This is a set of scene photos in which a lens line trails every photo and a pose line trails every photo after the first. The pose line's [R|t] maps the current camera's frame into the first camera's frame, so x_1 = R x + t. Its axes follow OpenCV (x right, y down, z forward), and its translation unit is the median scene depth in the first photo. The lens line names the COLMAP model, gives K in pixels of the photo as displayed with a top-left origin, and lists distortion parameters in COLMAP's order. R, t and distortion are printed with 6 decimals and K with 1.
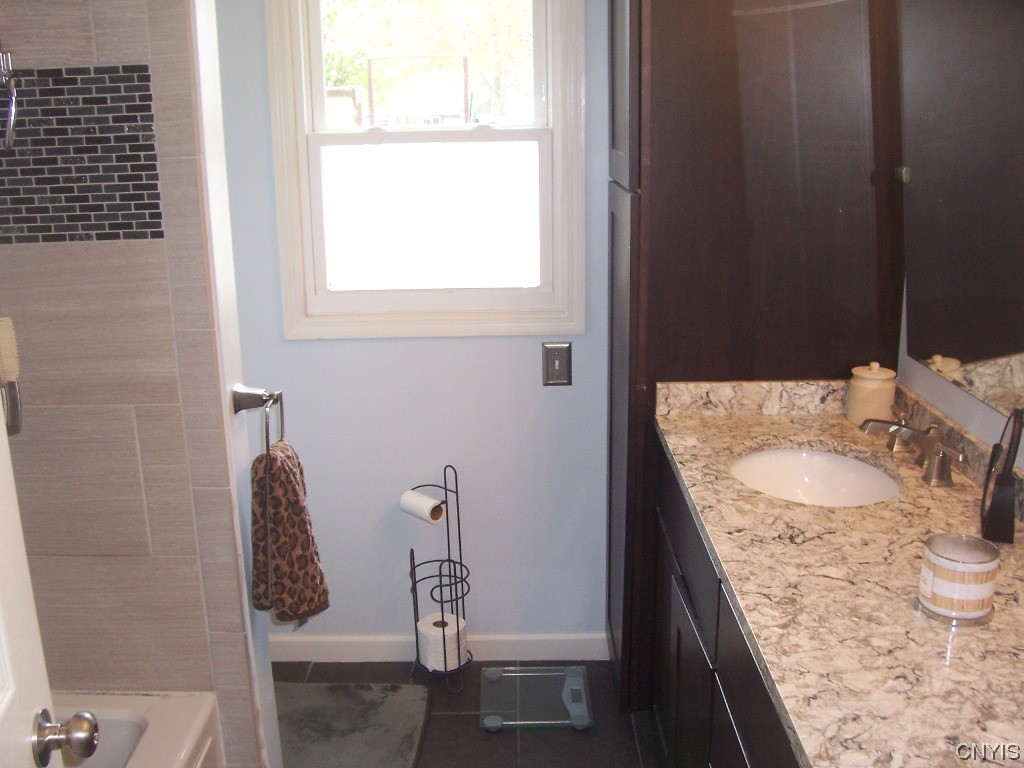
lens RADIAL K [[1029.3, 0, 512.0], [0, 1029.3, 384.0], [0, 0, 1]] dist [-0.185645, 0.167734]
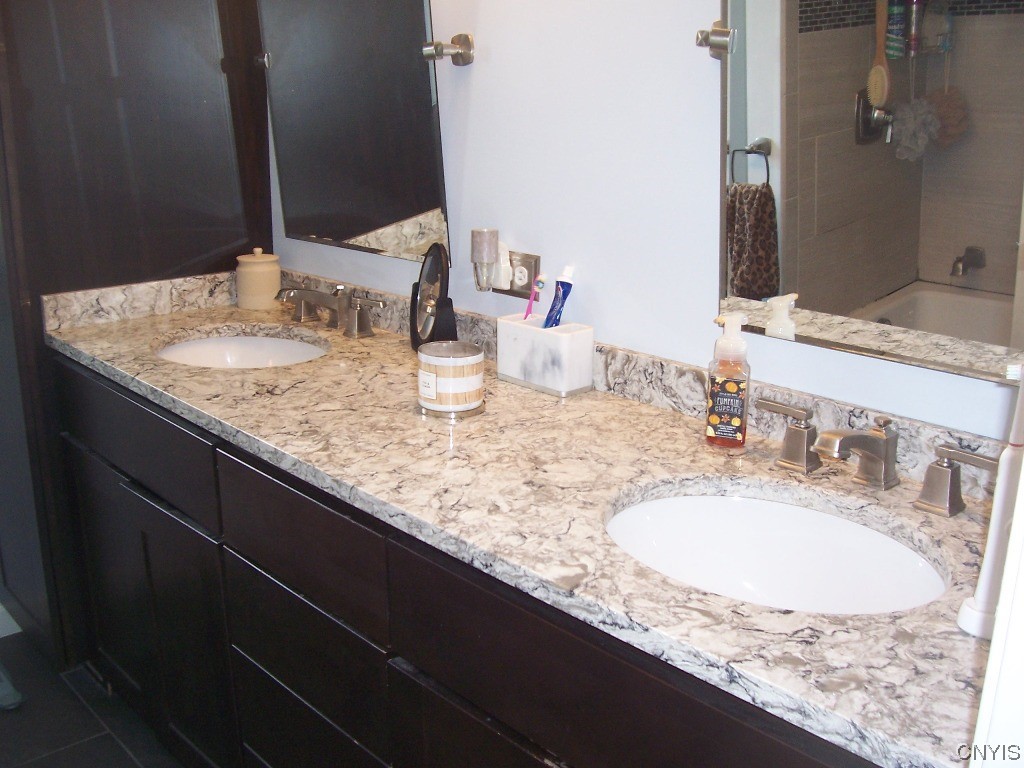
lens RADIAL K [[1030.9, 0, 475.3], [0, 1030.9, 385.2], [0, 0, 1]] dist [-0.176365, 0.185597]
pose [[0.746534, -0.162468, 0.645207, -0.198874], [0.158528, 0.985235, 0.064666, 0.100494], [-0.646186, 0.054008, 0.761267, 0.089643]]
